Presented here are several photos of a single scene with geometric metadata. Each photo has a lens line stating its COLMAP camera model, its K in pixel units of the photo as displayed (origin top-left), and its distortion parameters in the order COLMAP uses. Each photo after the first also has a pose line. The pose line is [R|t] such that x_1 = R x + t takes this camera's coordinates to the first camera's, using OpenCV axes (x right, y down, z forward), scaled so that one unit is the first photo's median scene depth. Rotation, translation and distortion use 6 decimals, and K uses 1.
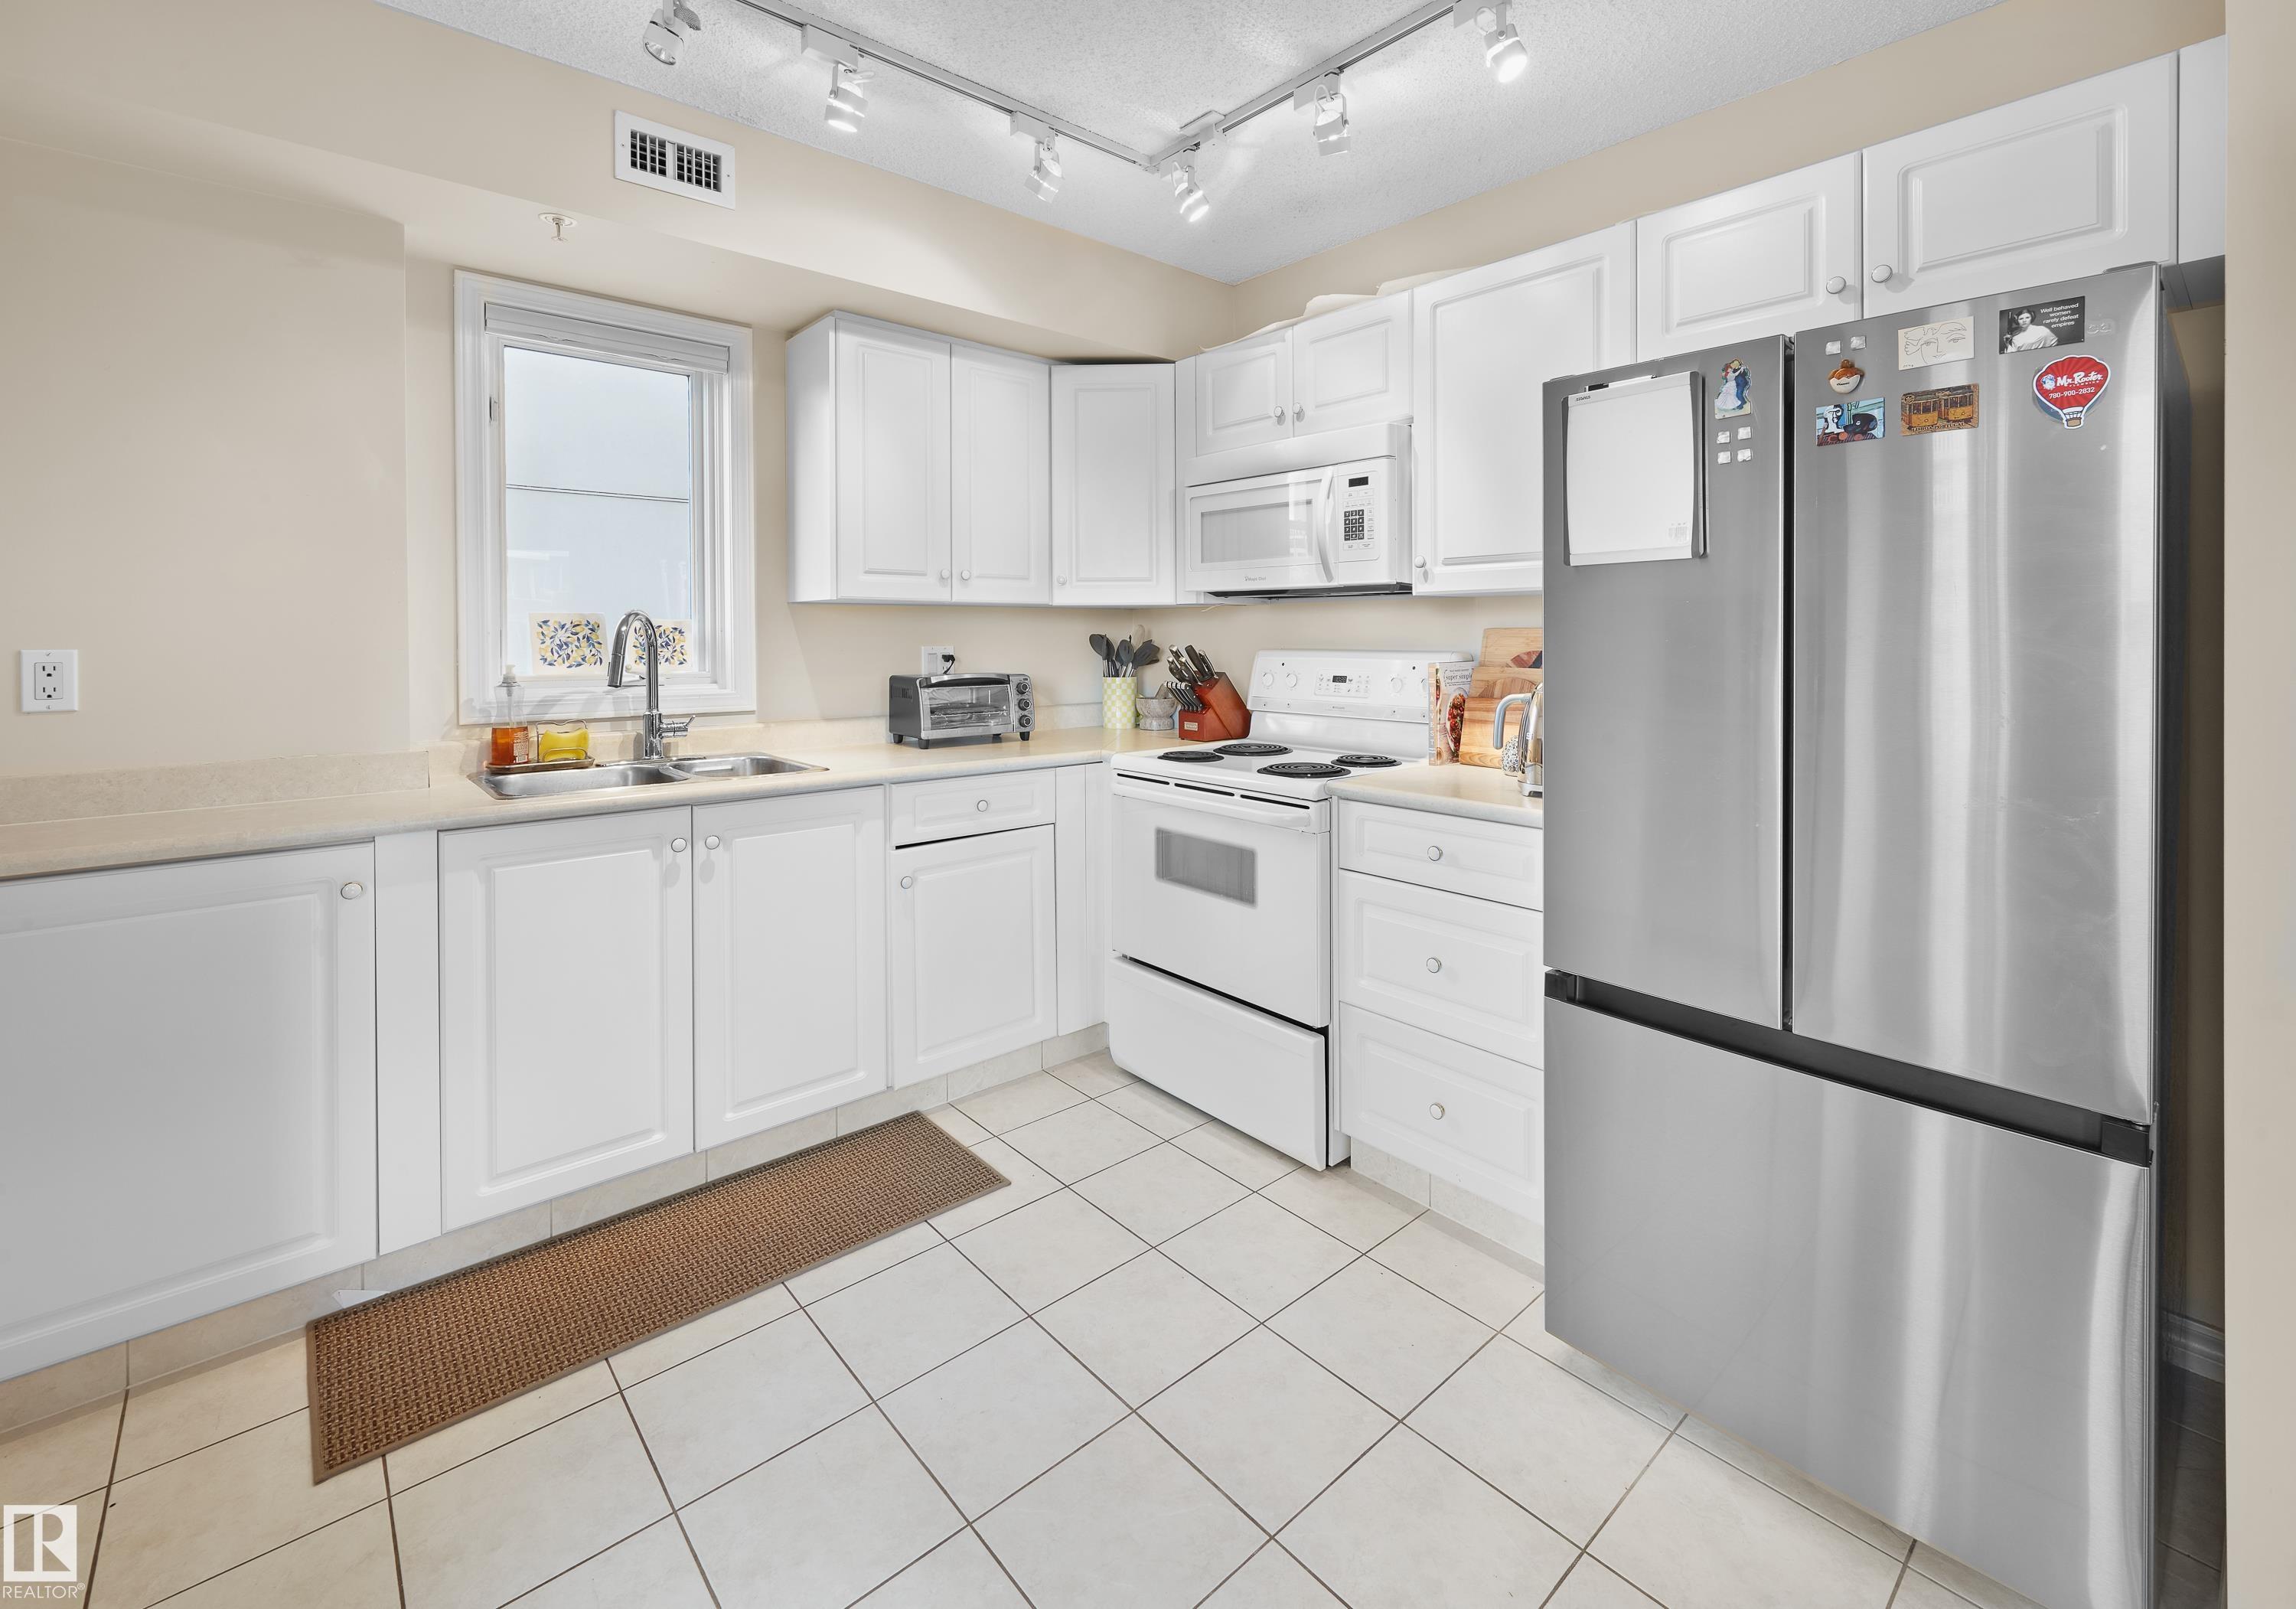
lens RADIAL K [[1014.0, 0, 1189.5], [0, 1014.0, 640.8], [0, 0, 1]] dist [-0.000914, -0.000140]
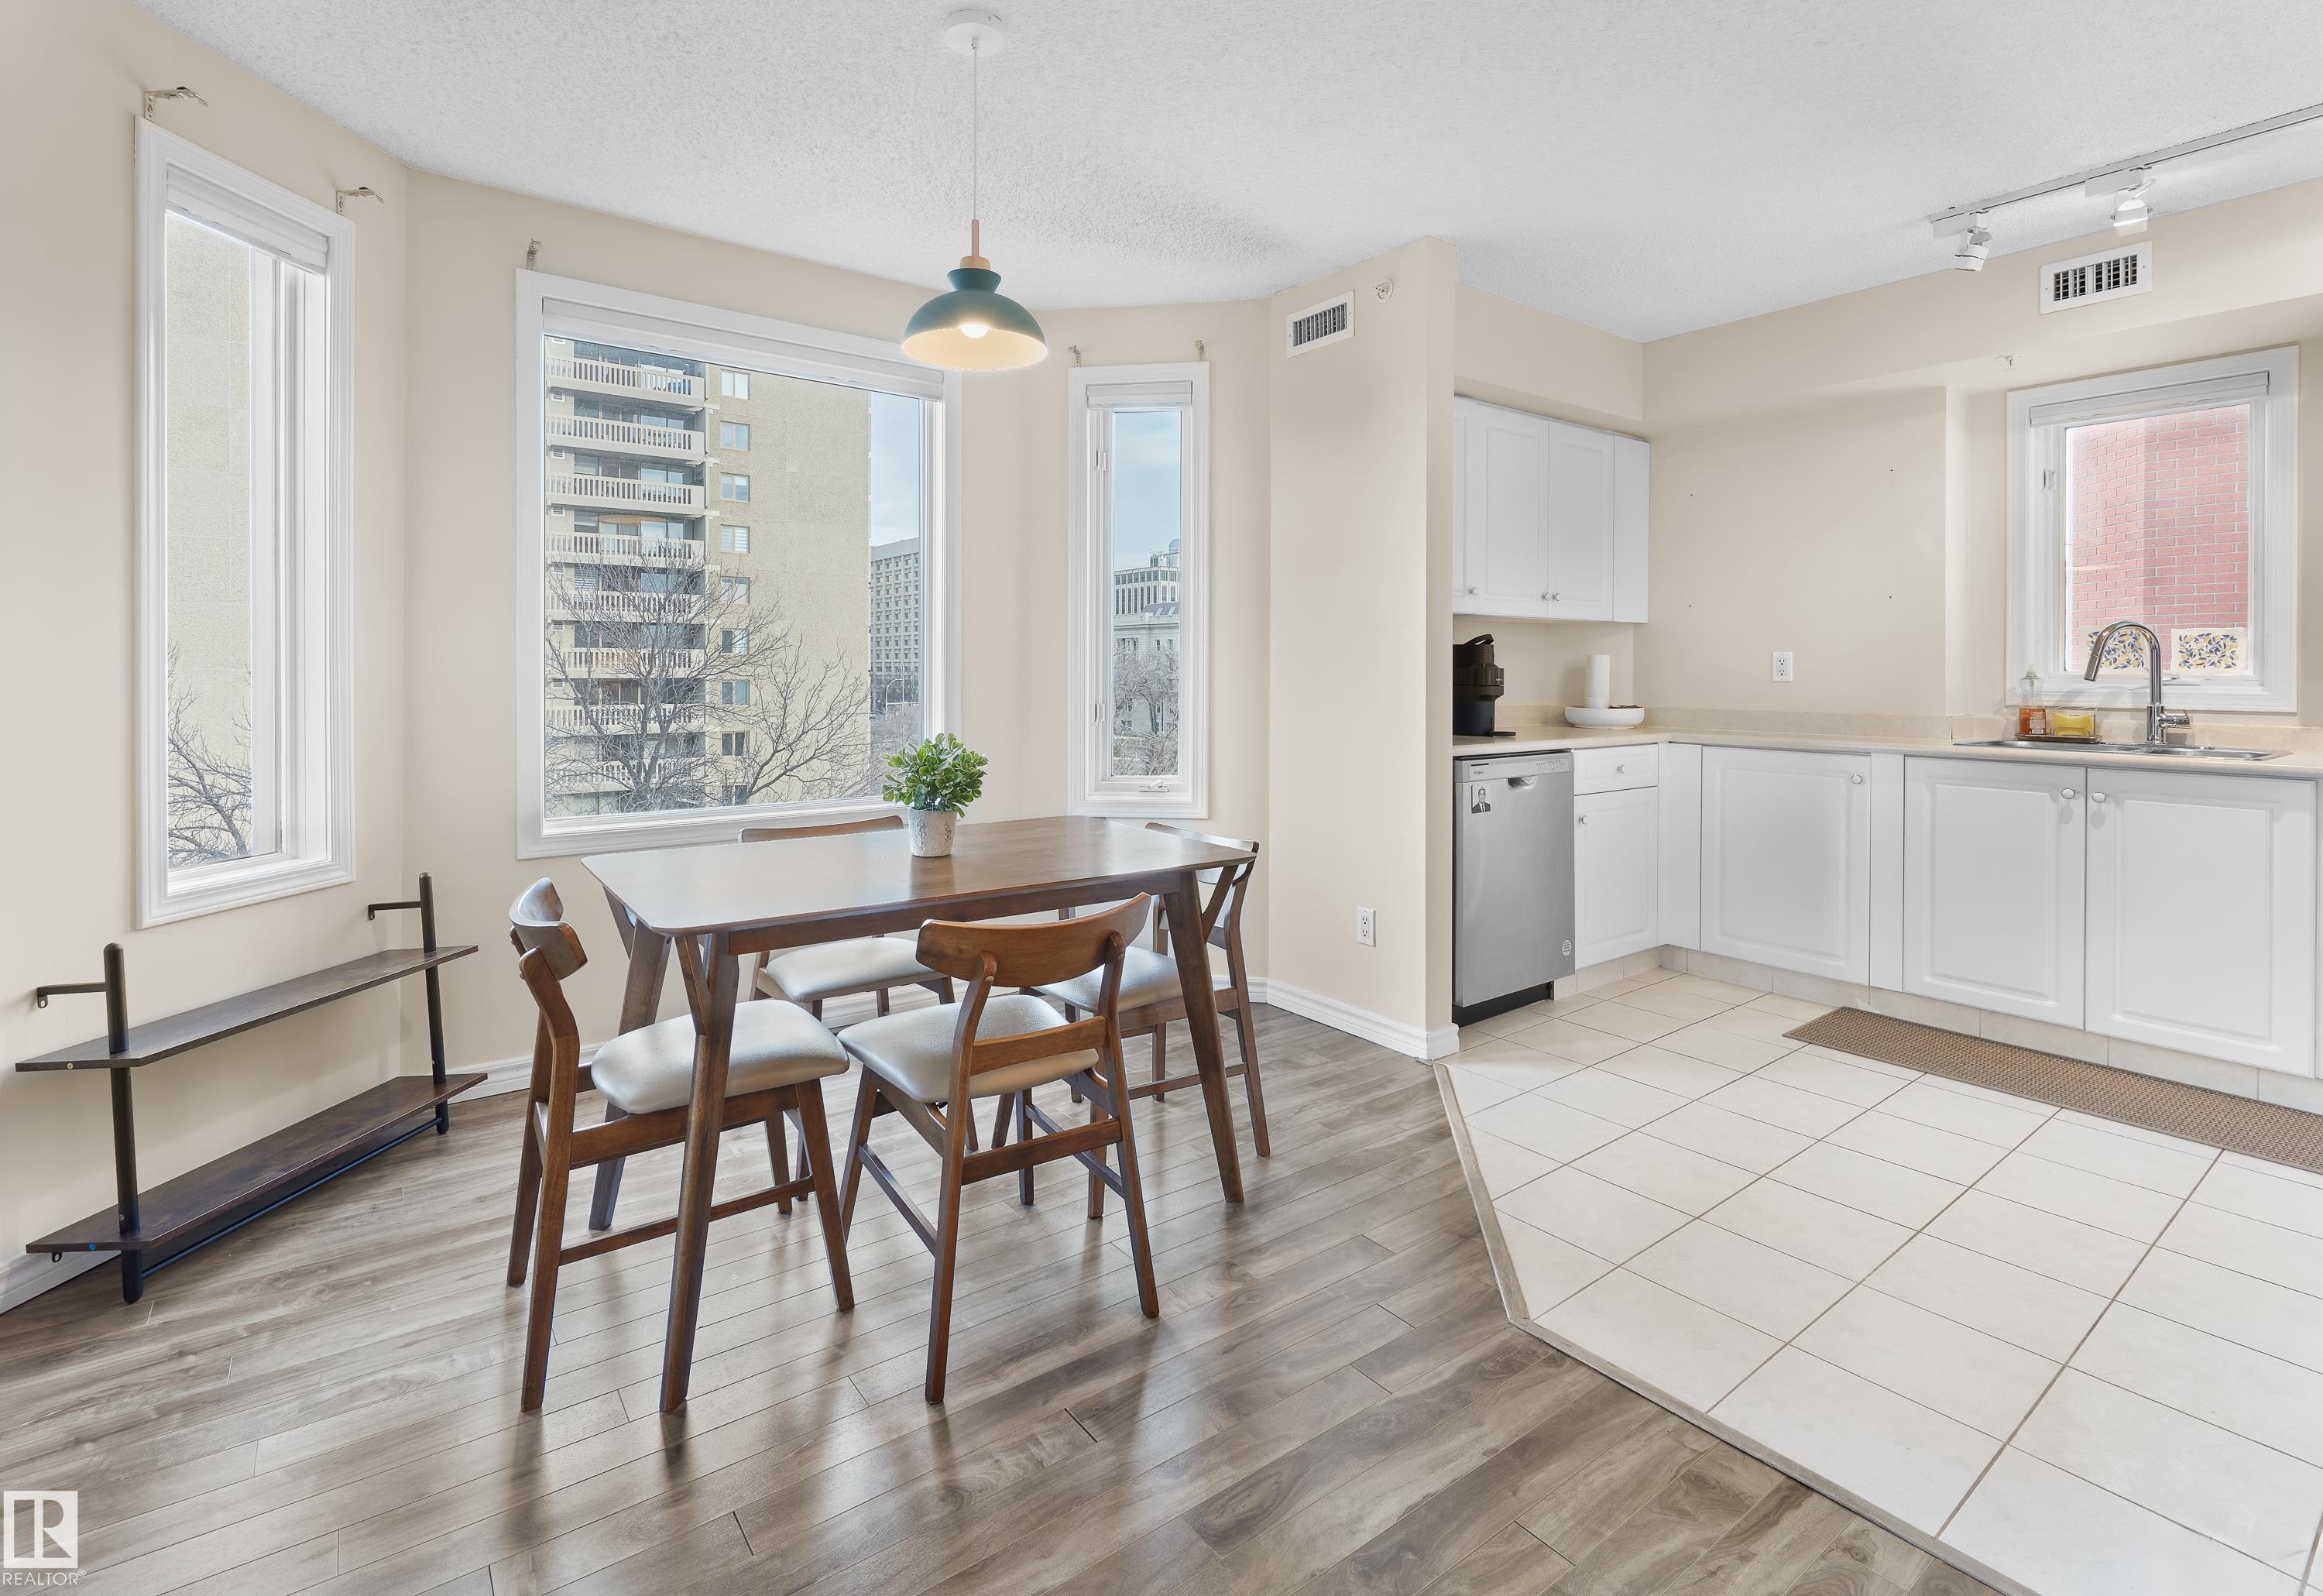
lens RADIAL K [[1047.7, 0, 1158.0], [0, 1047.7, 673.5], [0, 0, 1]] dist [0.000003, -0.000178]
pose [[-0.092254, 0.005894, -0.995718, 0.923594], [-0.009068, 0.999936, 0.006759, 0.039733], [0.995694, 0.009653, -0.092195, -0.074375]]
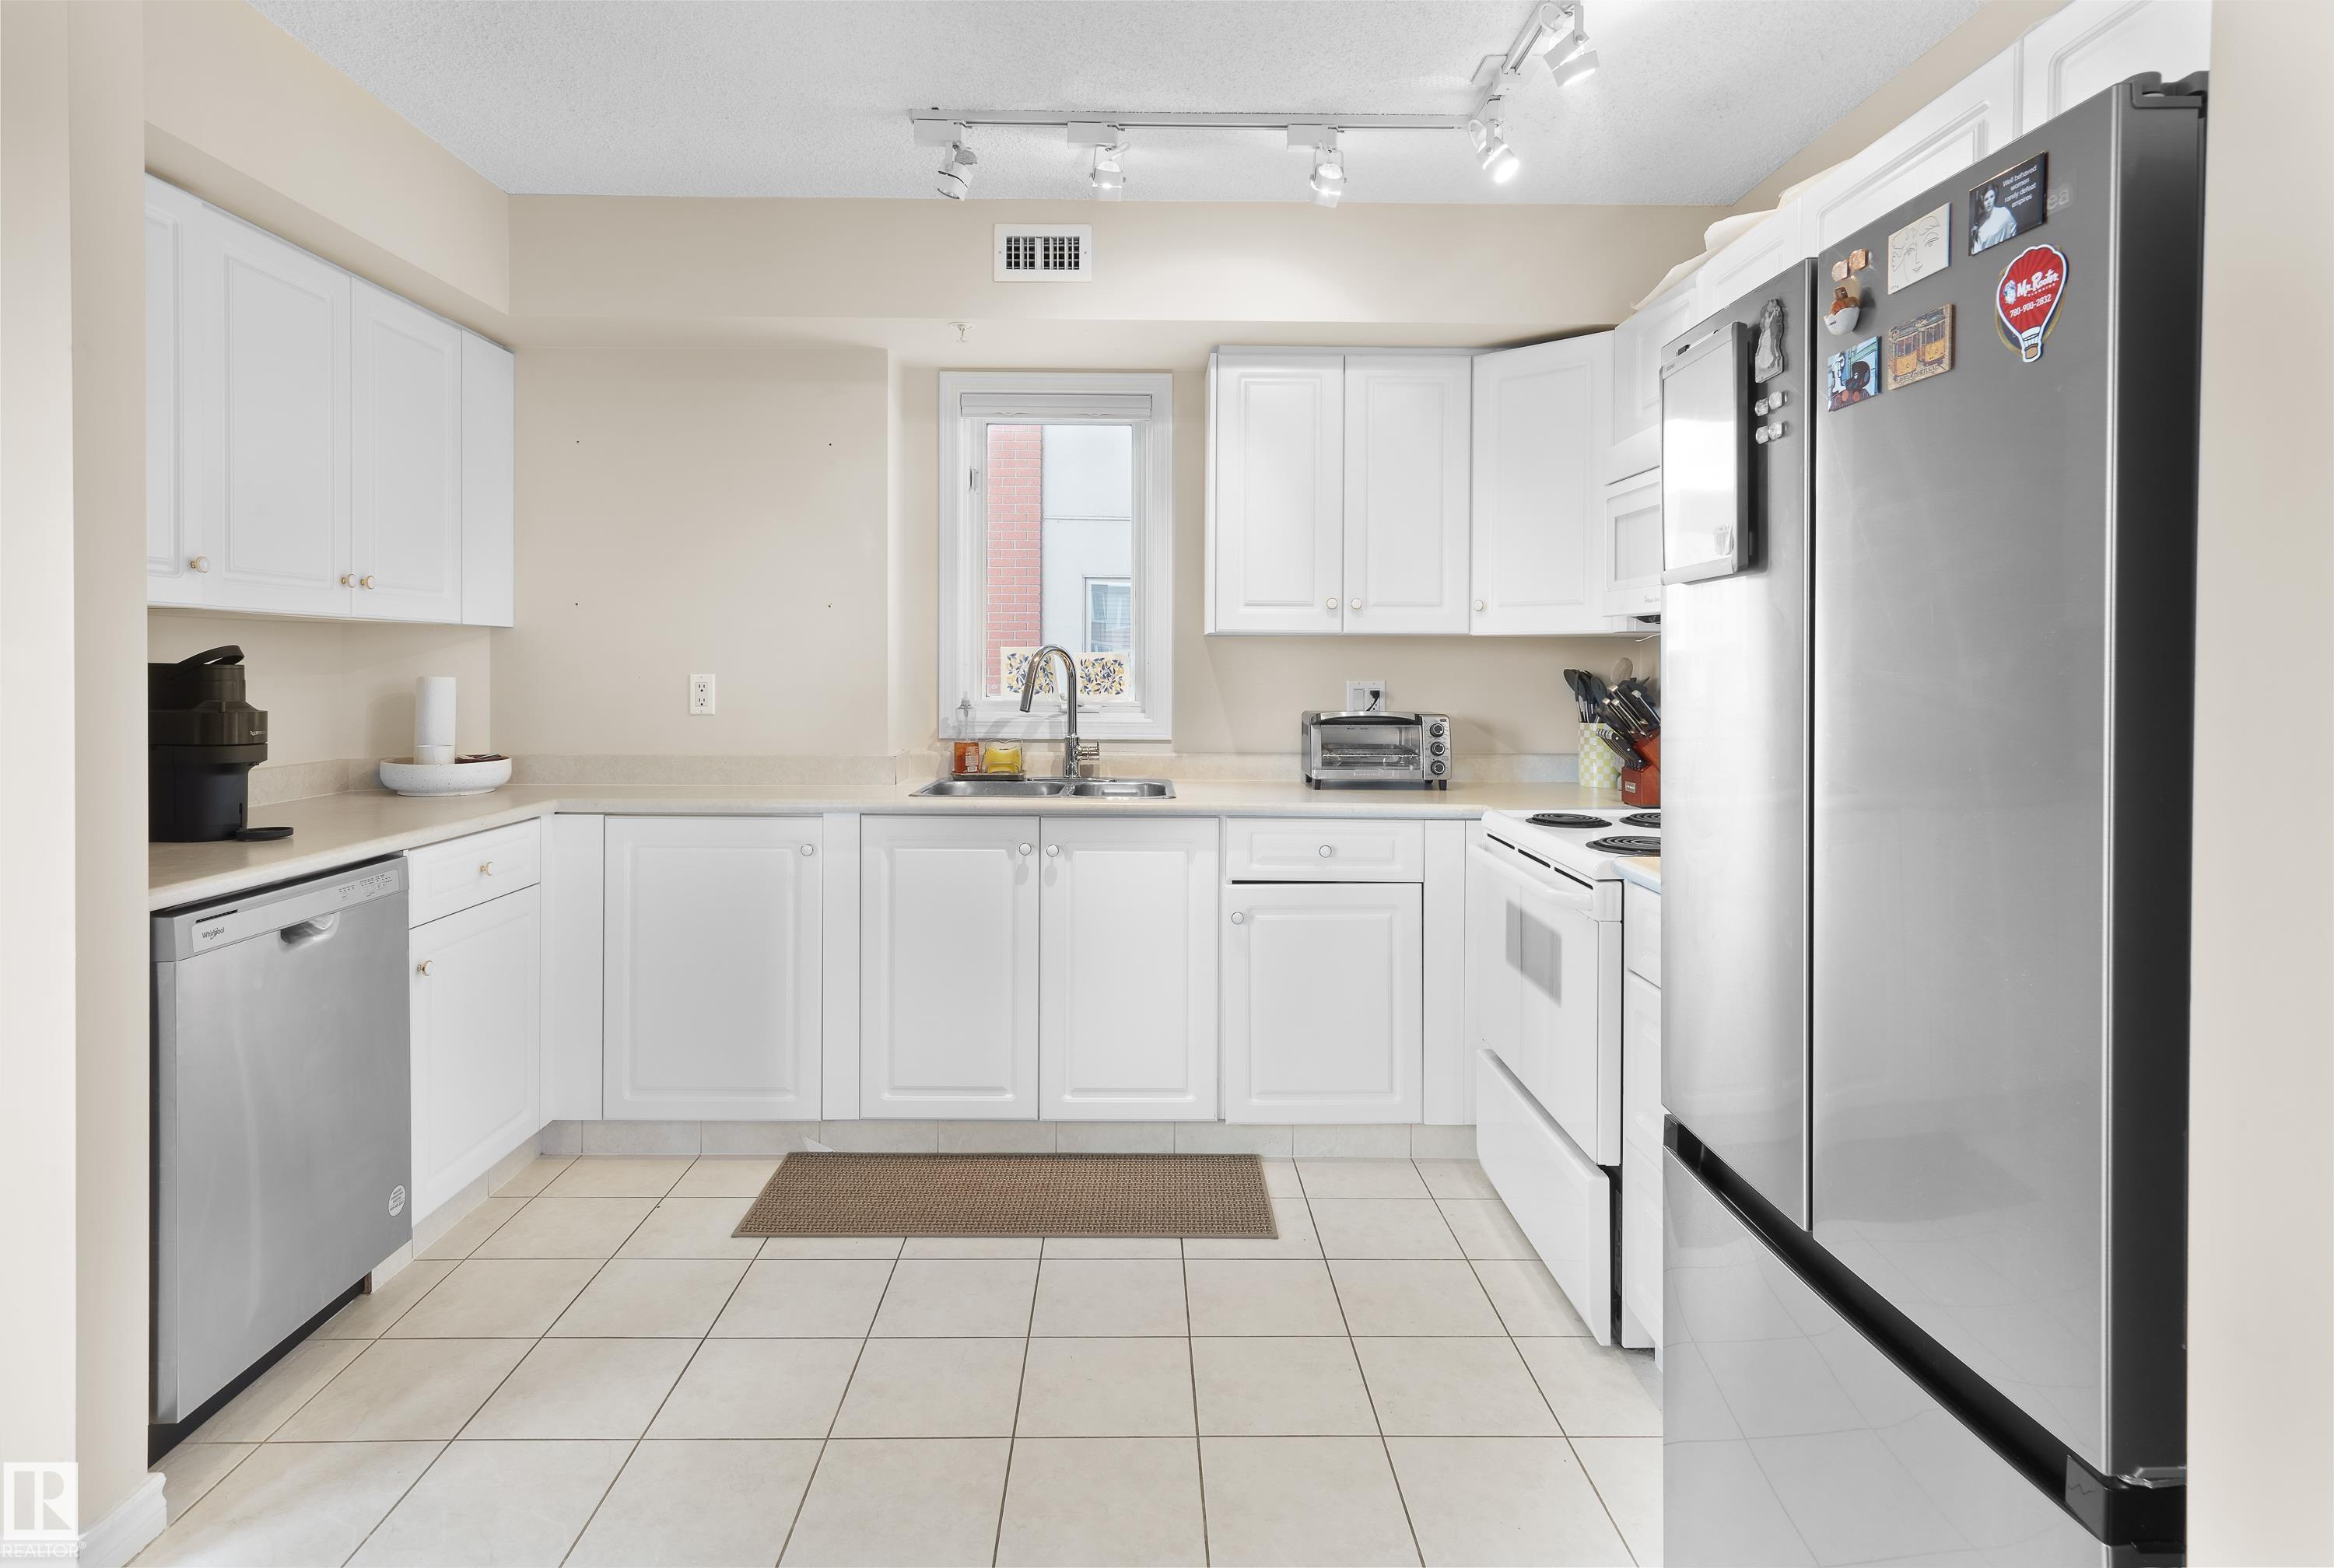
lens RADIAL K [[1262.6, 0, 1117.1], [0, 1262.6, 678.4], [0, 0, 1]] dist [-0.000432, 0.007004]
pose [[0.736255, 0.012989, -0.676579, 0.504095], [-0.010761, 0.999914, 0.007486, -0.004560], [0.676618, 0.001769, 0.736332, 0.010250]]
